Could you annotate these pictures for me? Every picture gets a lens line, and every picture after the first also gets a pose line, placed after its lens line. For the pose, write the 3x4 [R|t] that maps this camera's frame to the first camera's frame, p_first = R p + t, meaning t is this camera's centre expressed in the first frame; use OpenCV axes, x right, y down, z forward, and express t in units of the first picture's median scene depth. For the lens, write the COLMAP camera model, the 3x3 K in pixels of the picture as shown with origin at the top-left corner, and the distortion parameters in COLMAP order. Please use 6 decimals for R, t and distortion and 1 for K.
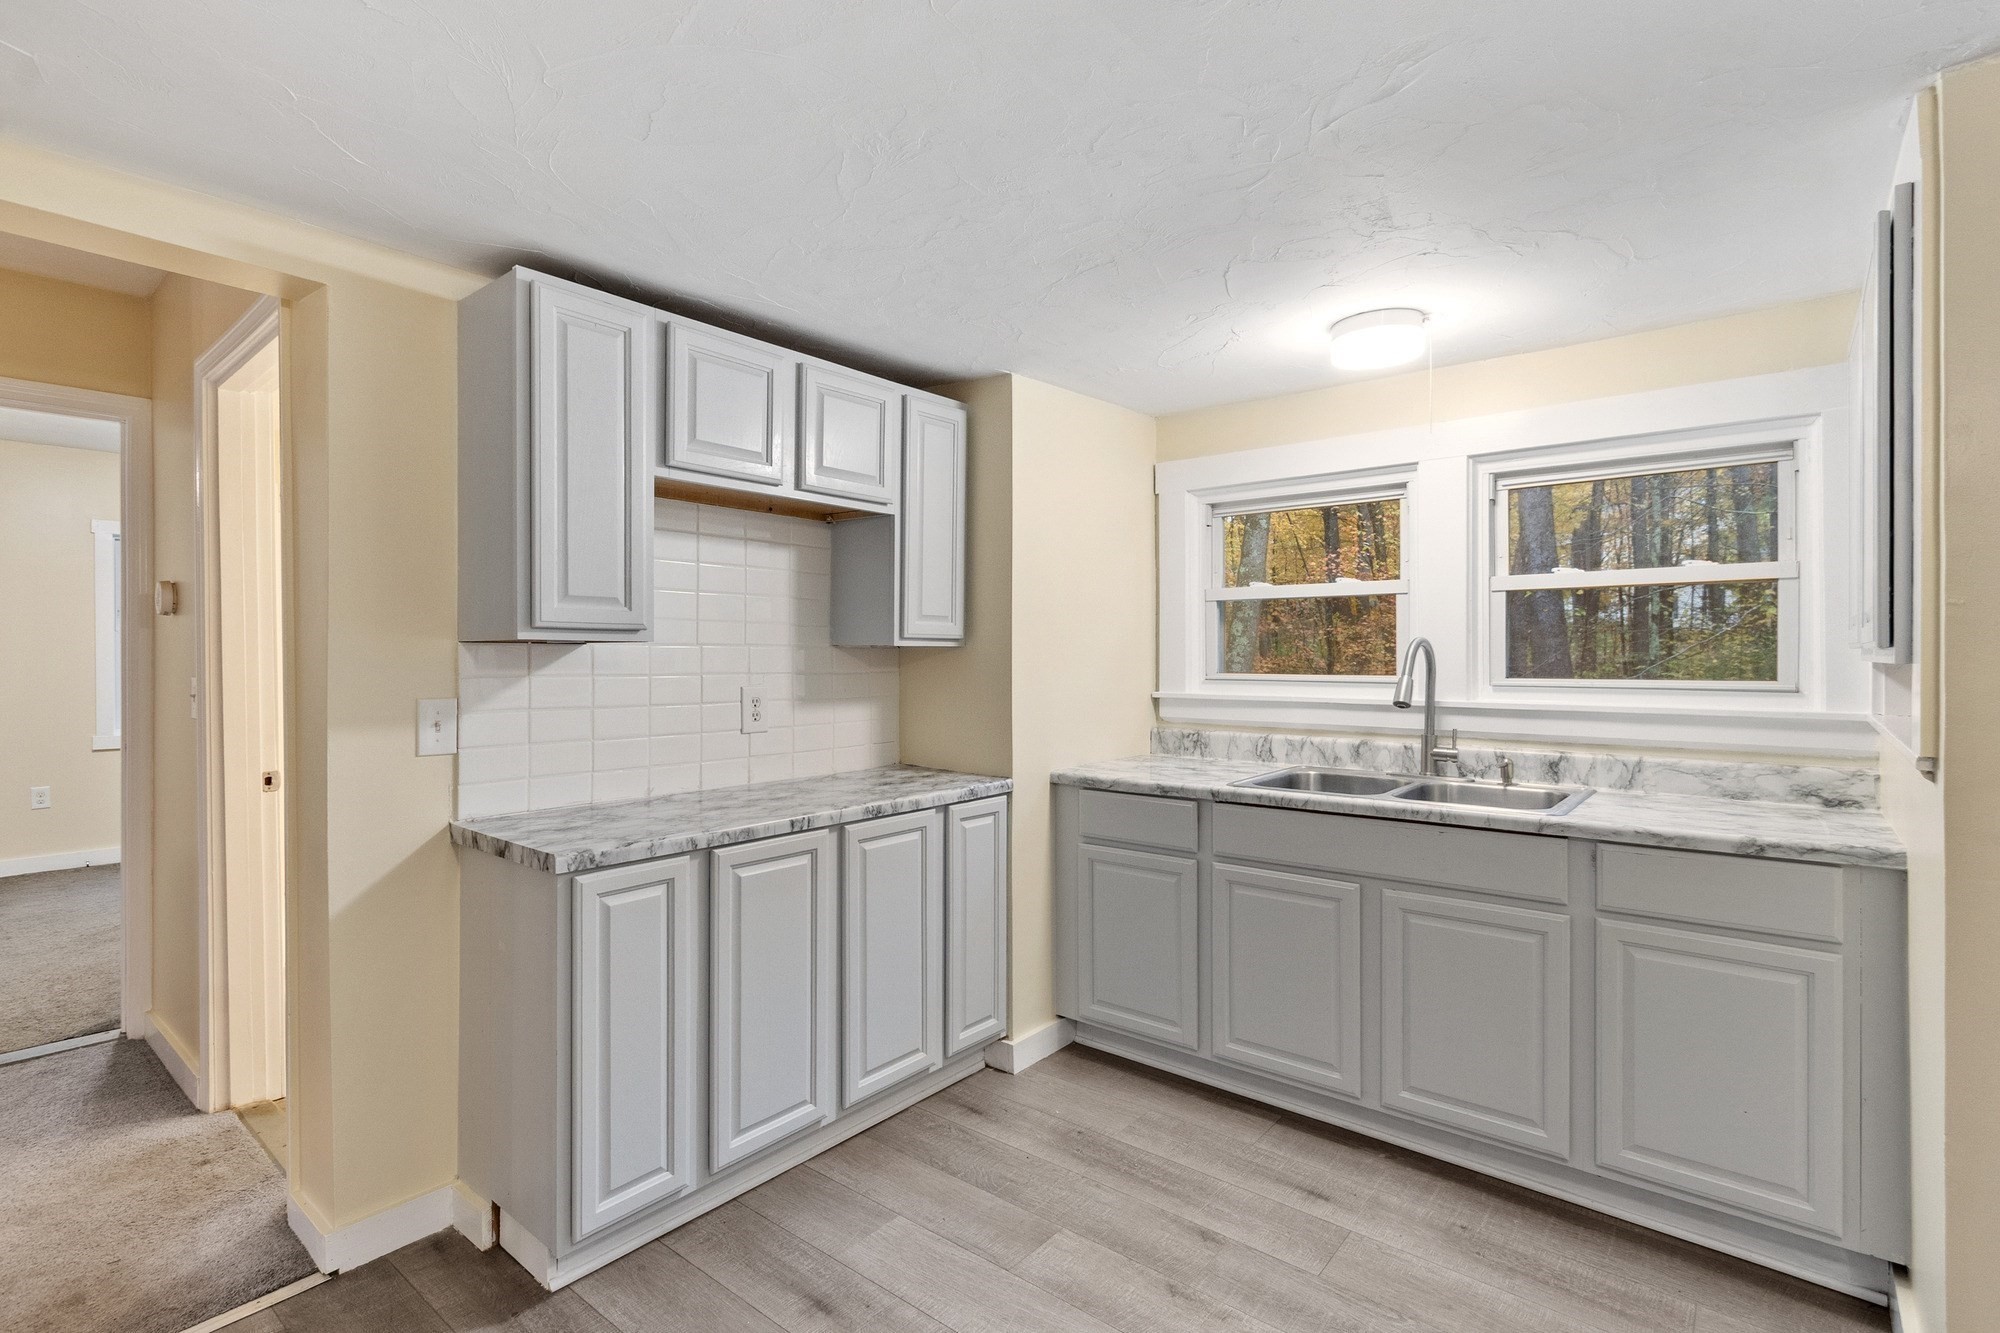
lens RADIAL K [[975.4, 0, 1001.8], [0, 975.4, 650.3], [0, 0, 1]] dist [0.007459, -0.000163]
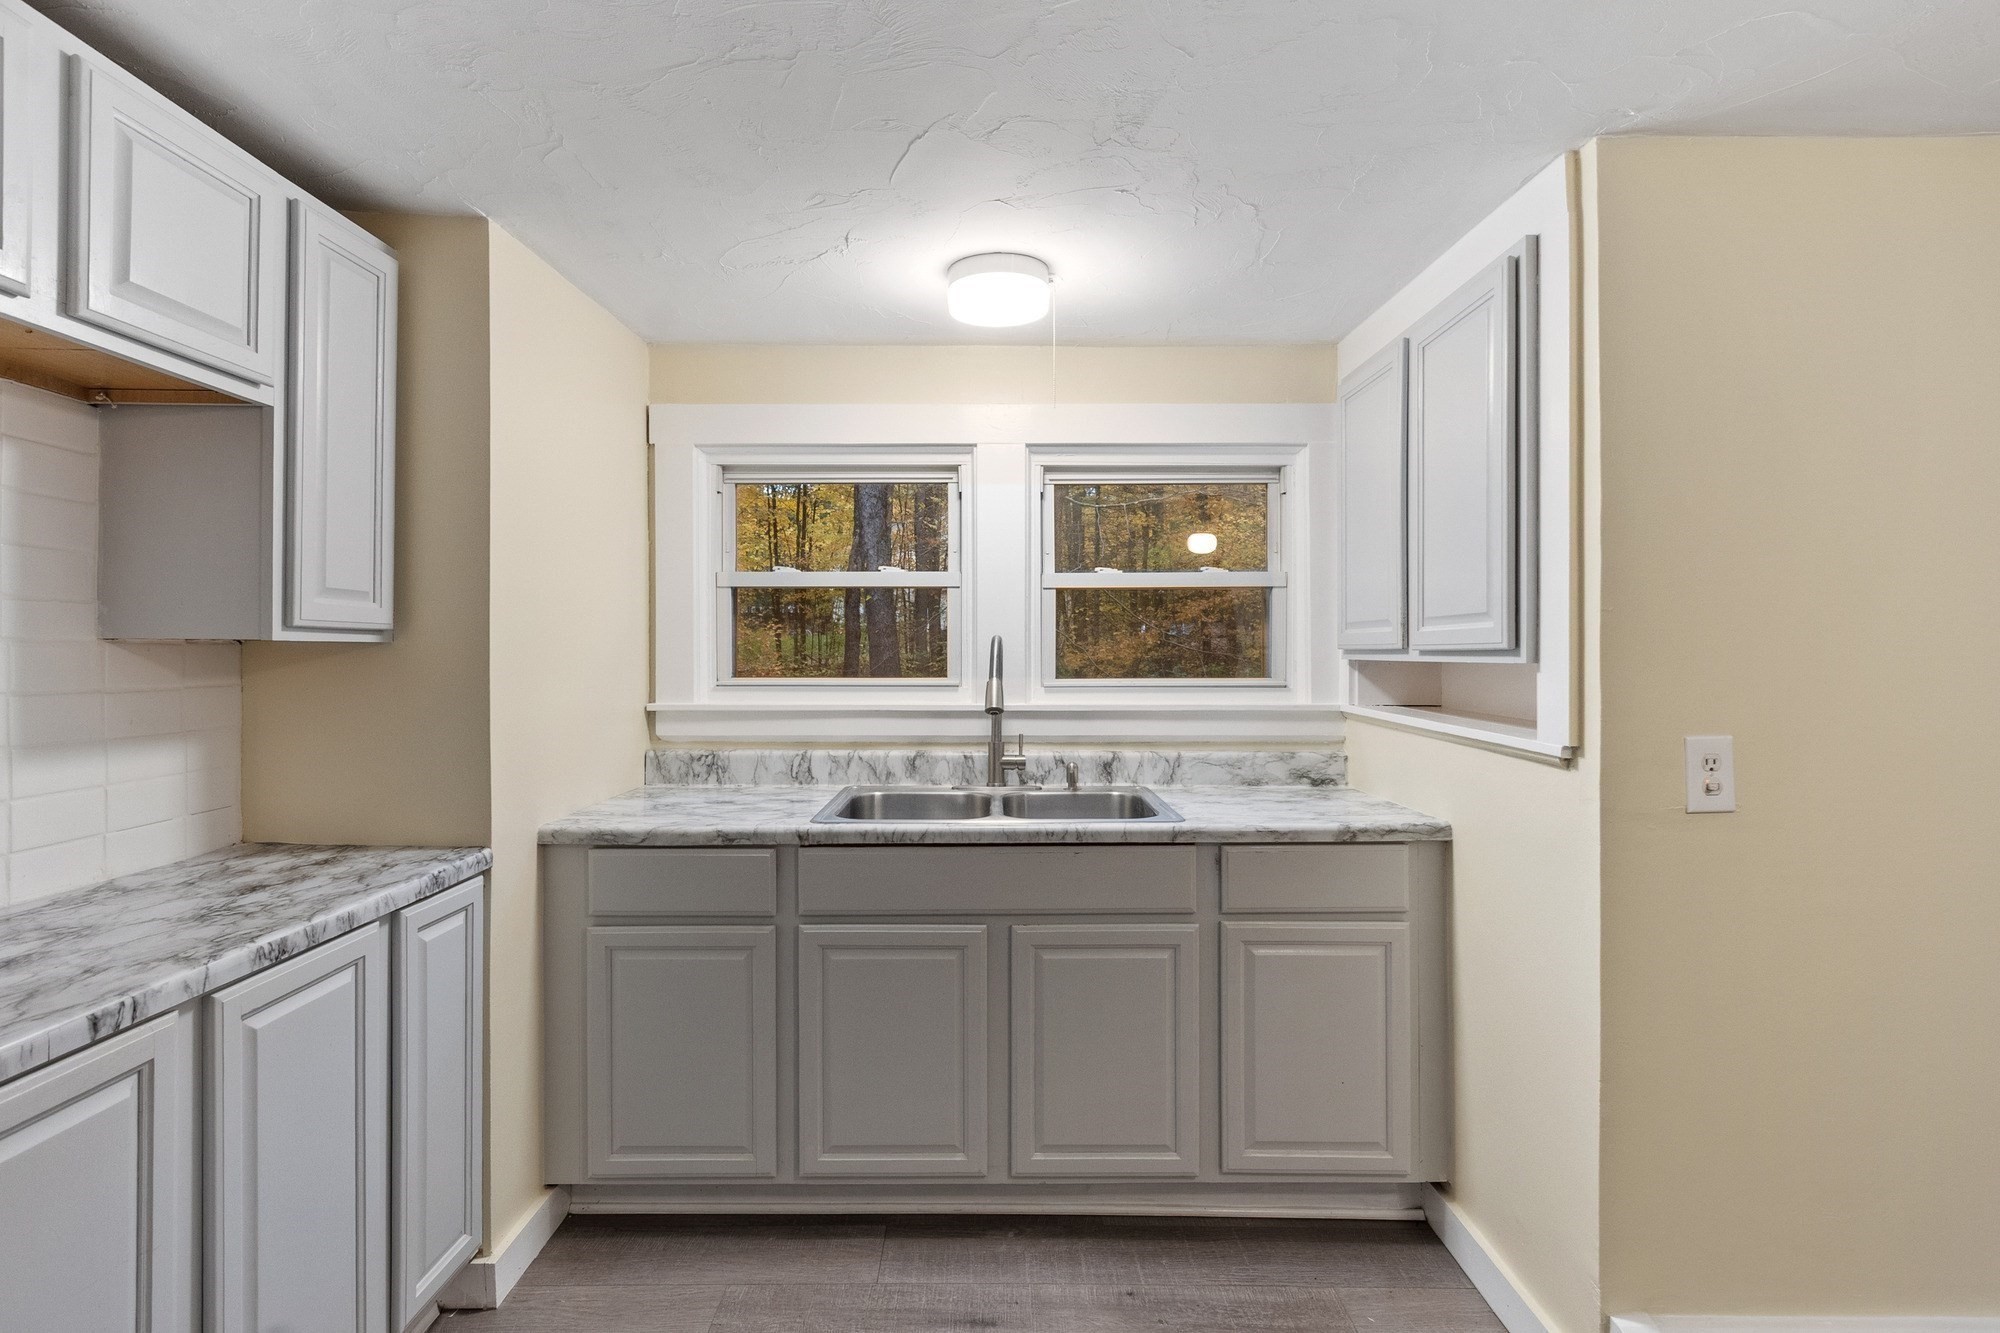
lens RADIAL K [[975.4, 0, 1001.8], [0, 975.4, 650.3], [0, 0, 1]] dist [0.007459, -0.000163]
pose [[0.769276, 0.001077, 0.638916, -0.147955], [-0.002224, 0.999997, 0.000992, -0.000357], [-0.638913, -0.002184, 0.769276, 0.298387]]
